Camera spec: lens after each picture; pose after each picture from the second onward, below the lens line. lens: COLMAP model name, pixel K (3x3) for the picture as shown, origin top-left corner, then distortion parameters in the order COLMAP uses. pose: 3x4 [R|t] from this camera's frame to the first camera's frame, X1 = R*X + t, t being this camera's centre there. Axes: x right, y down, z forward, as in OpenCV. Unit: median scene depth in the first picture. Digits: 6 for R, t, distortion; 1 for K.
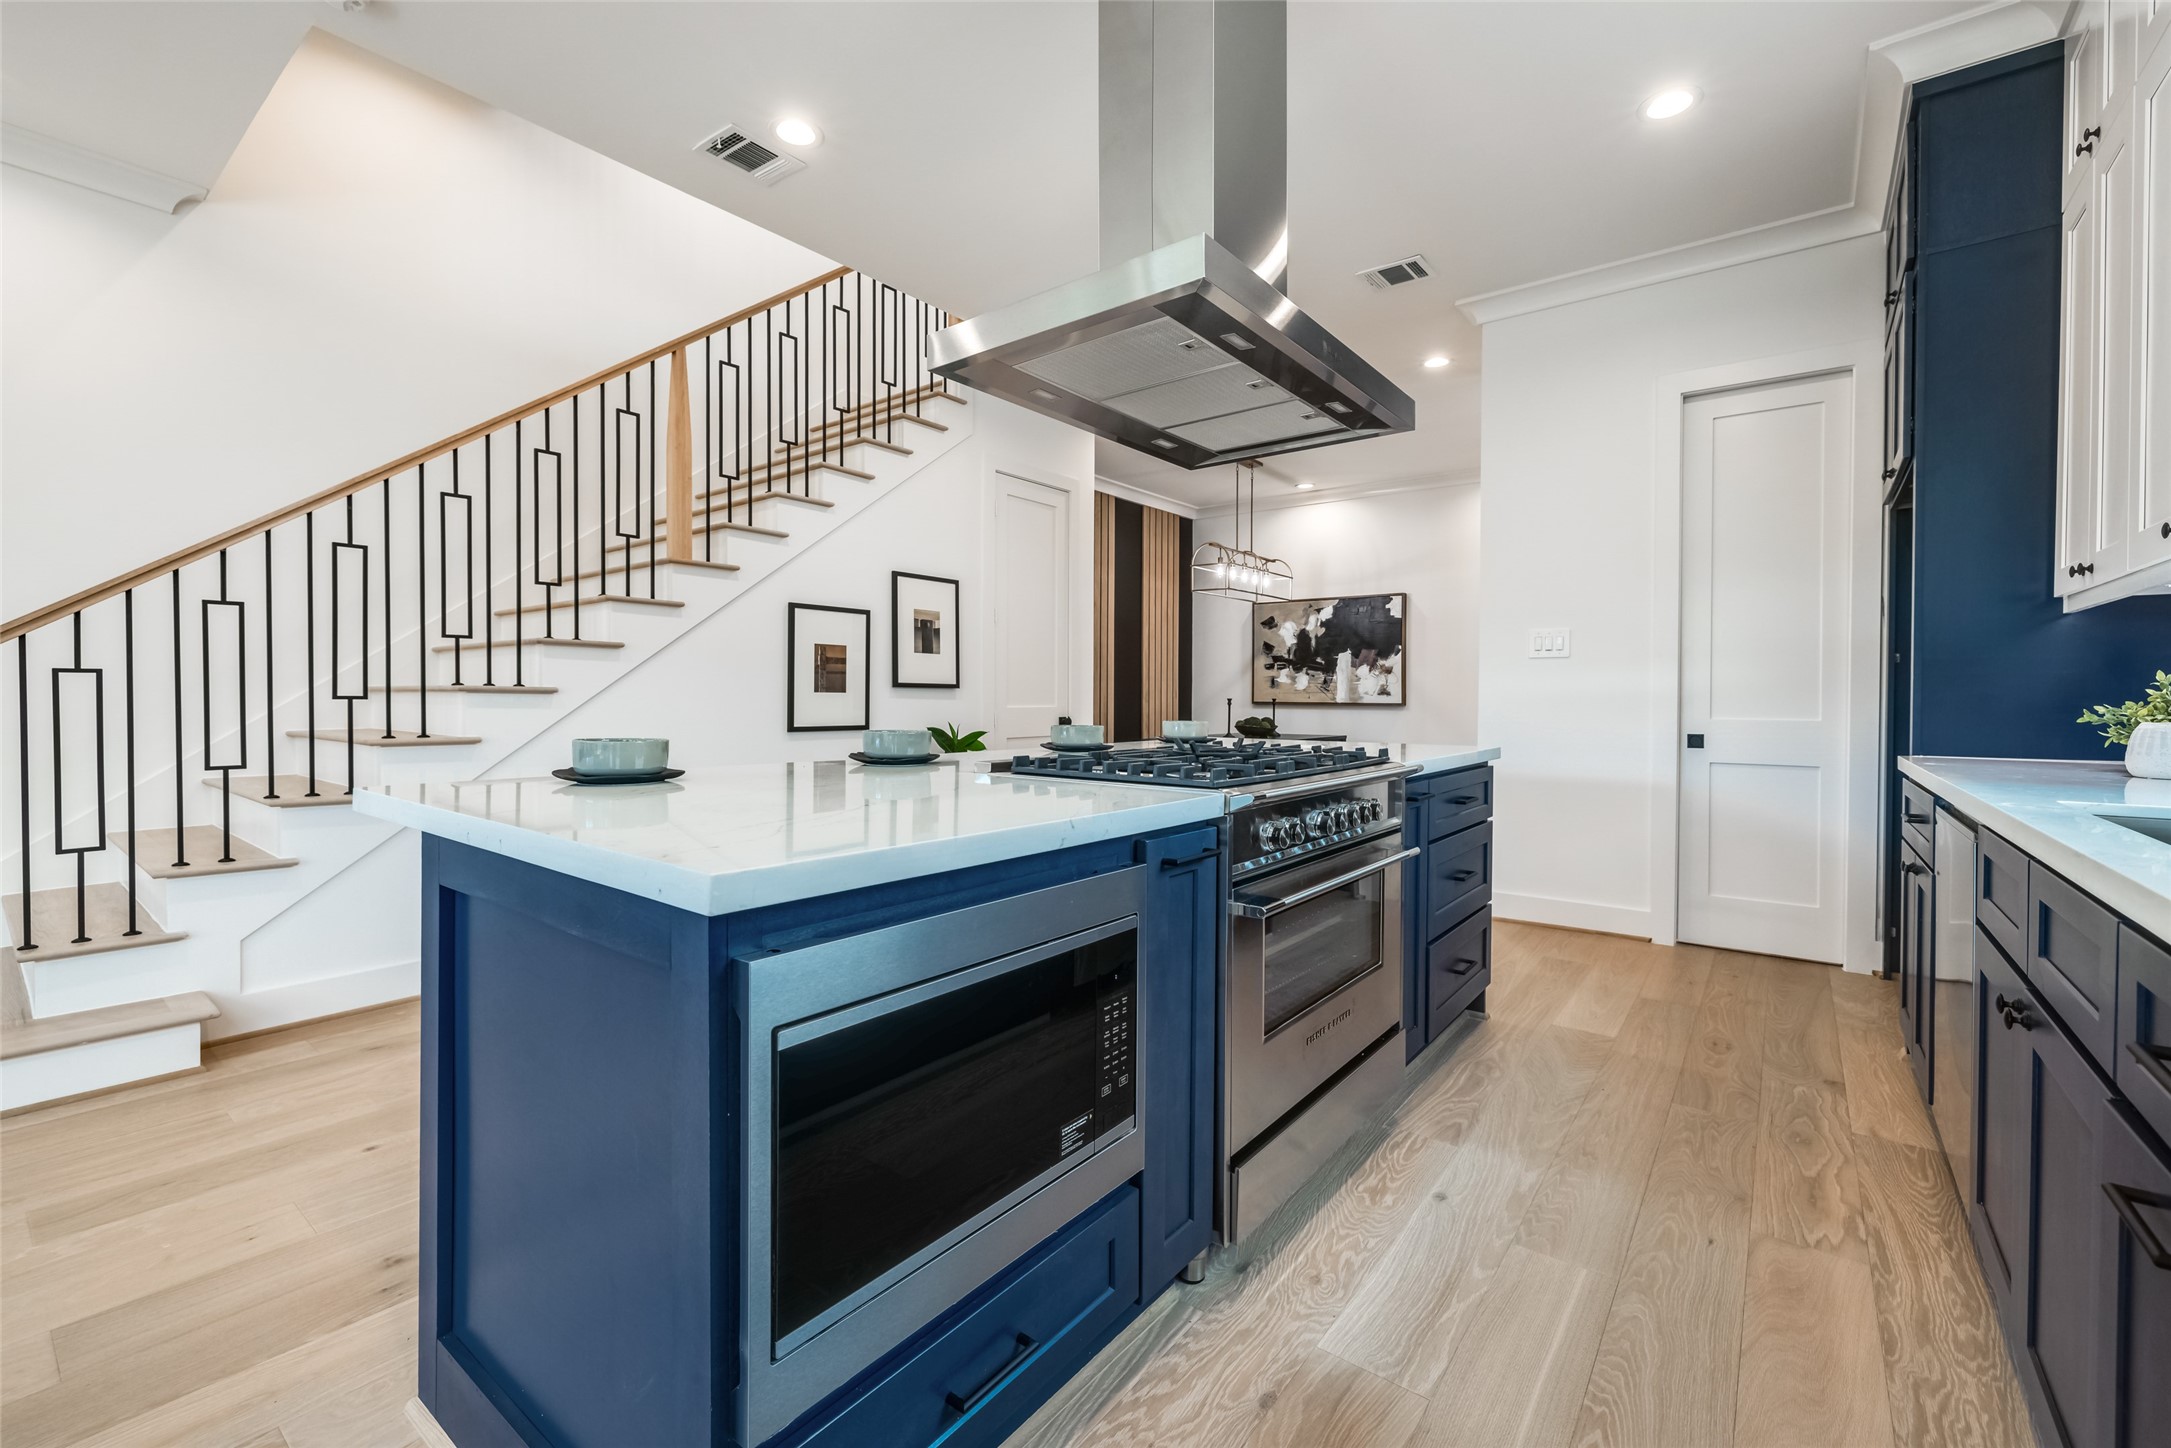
lens RADIAL K [[905.4, 0, 1095.3], [0, 905.4, 706.7], [0, 0, 1]] dist [0.001971, -0.001145]
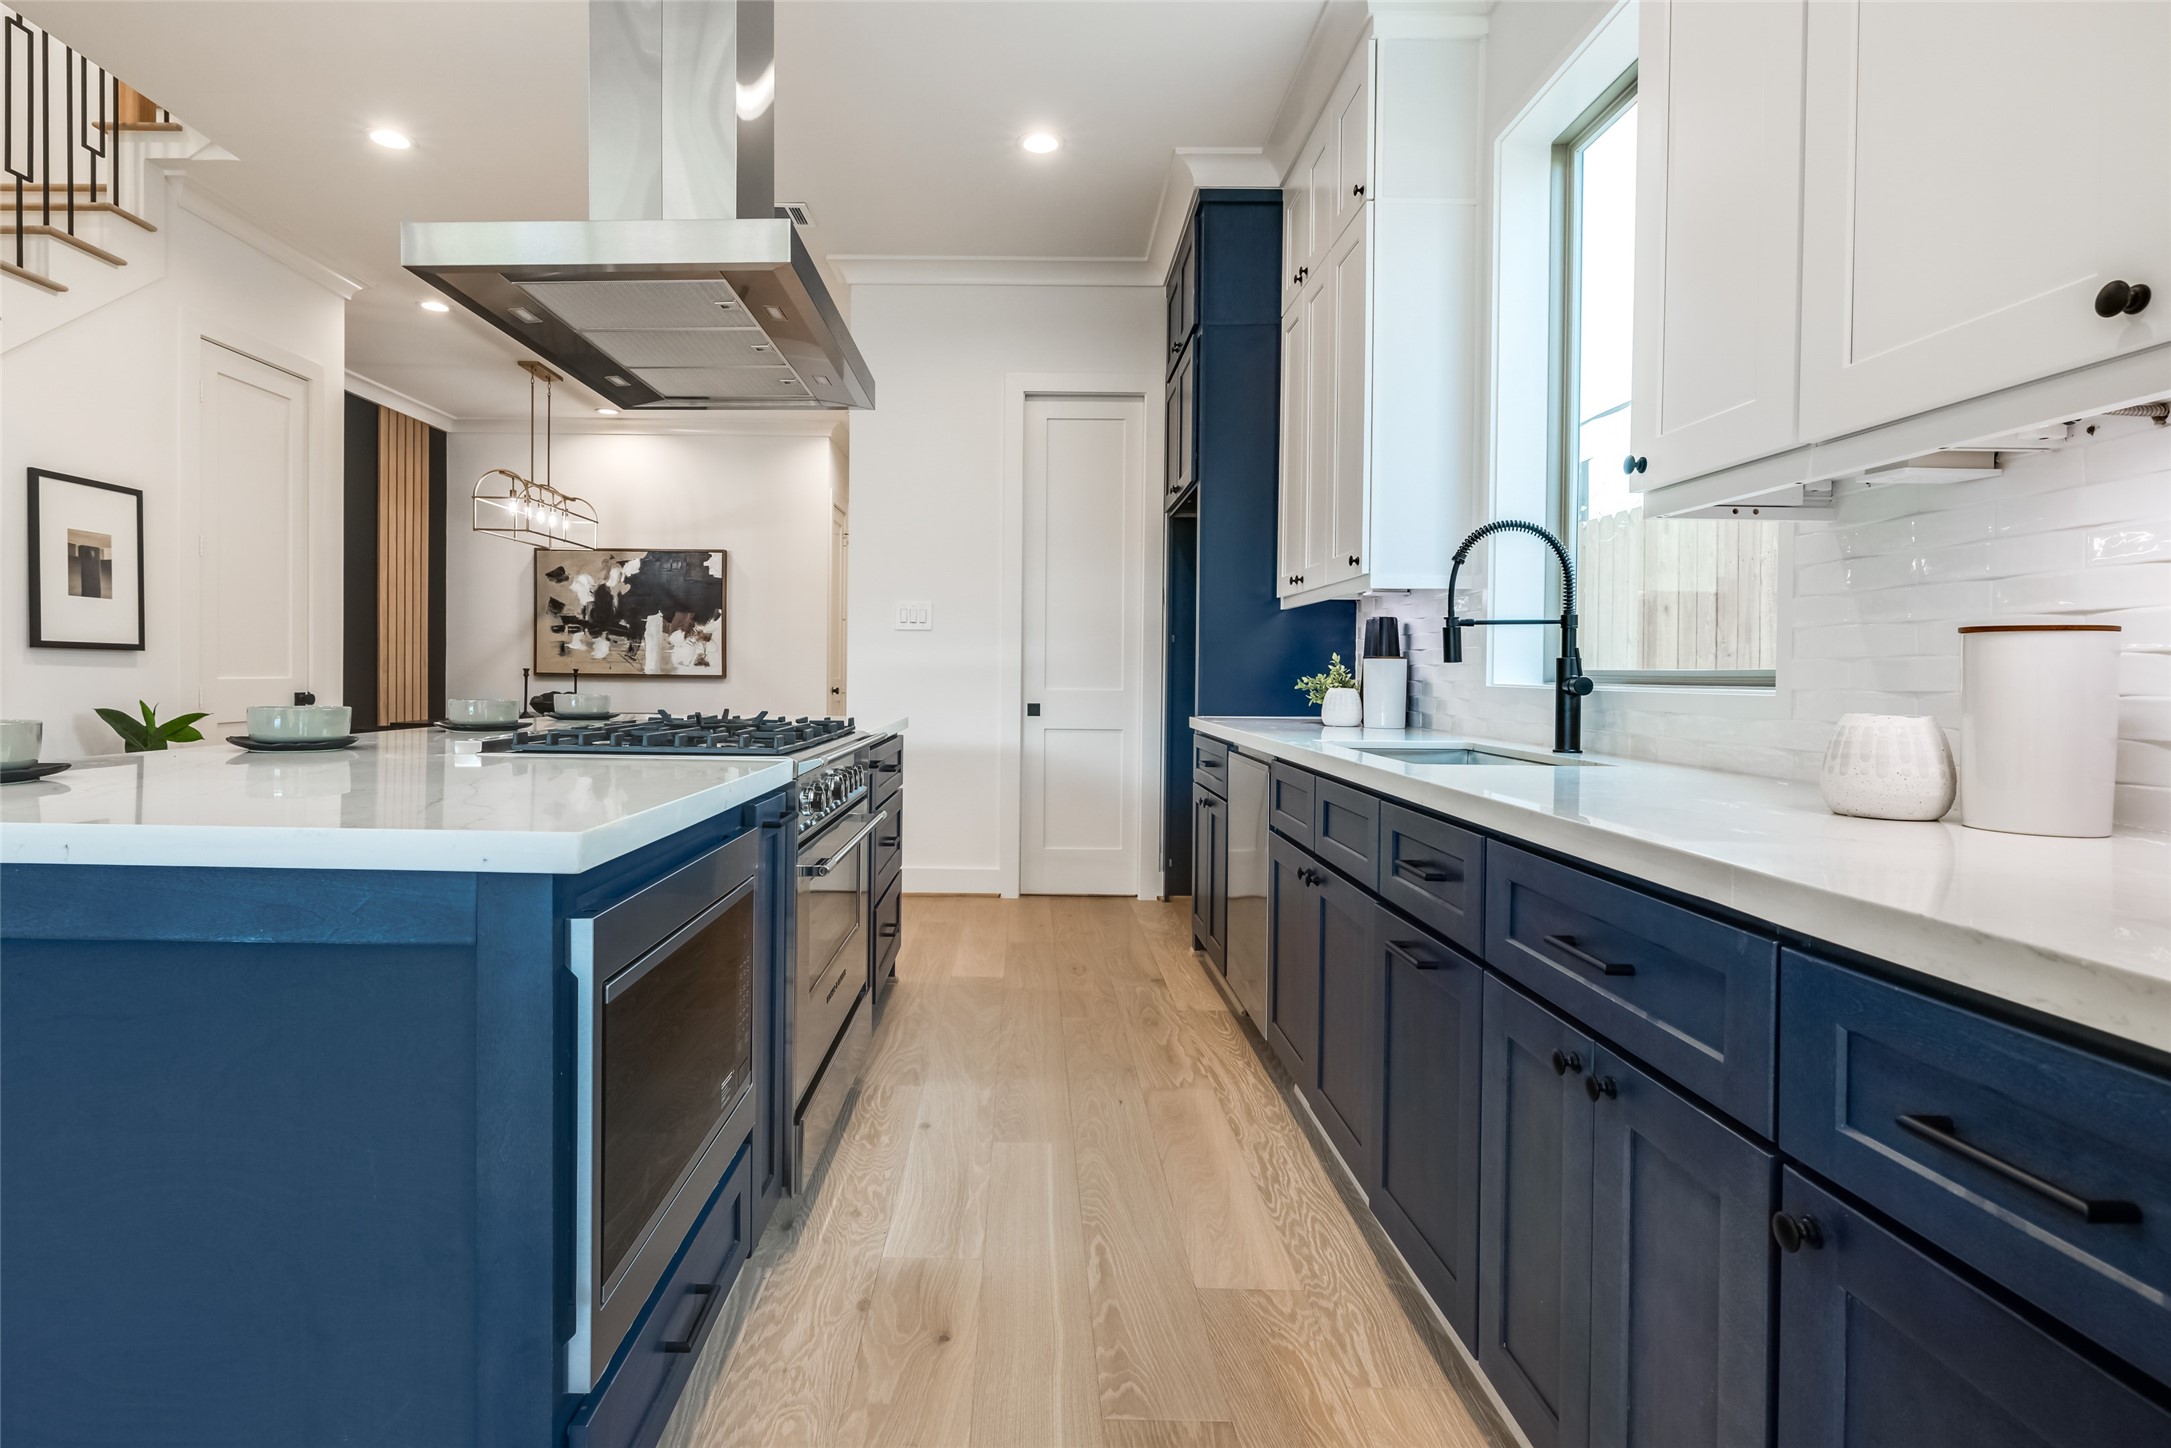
lens RADIAL K [[1111.3, 0, 1008.0], [0, 1111.3, 685.6], [0, 0, 1]] dist [0.003451, 0.002406]
pose [[0.803526, -0.003072, 0.595261, -0.134919], [0.000170, 0.999988, 0.004931, 0.001683], [-0.595269, -0.003862, 0.803517, -0.053956]]
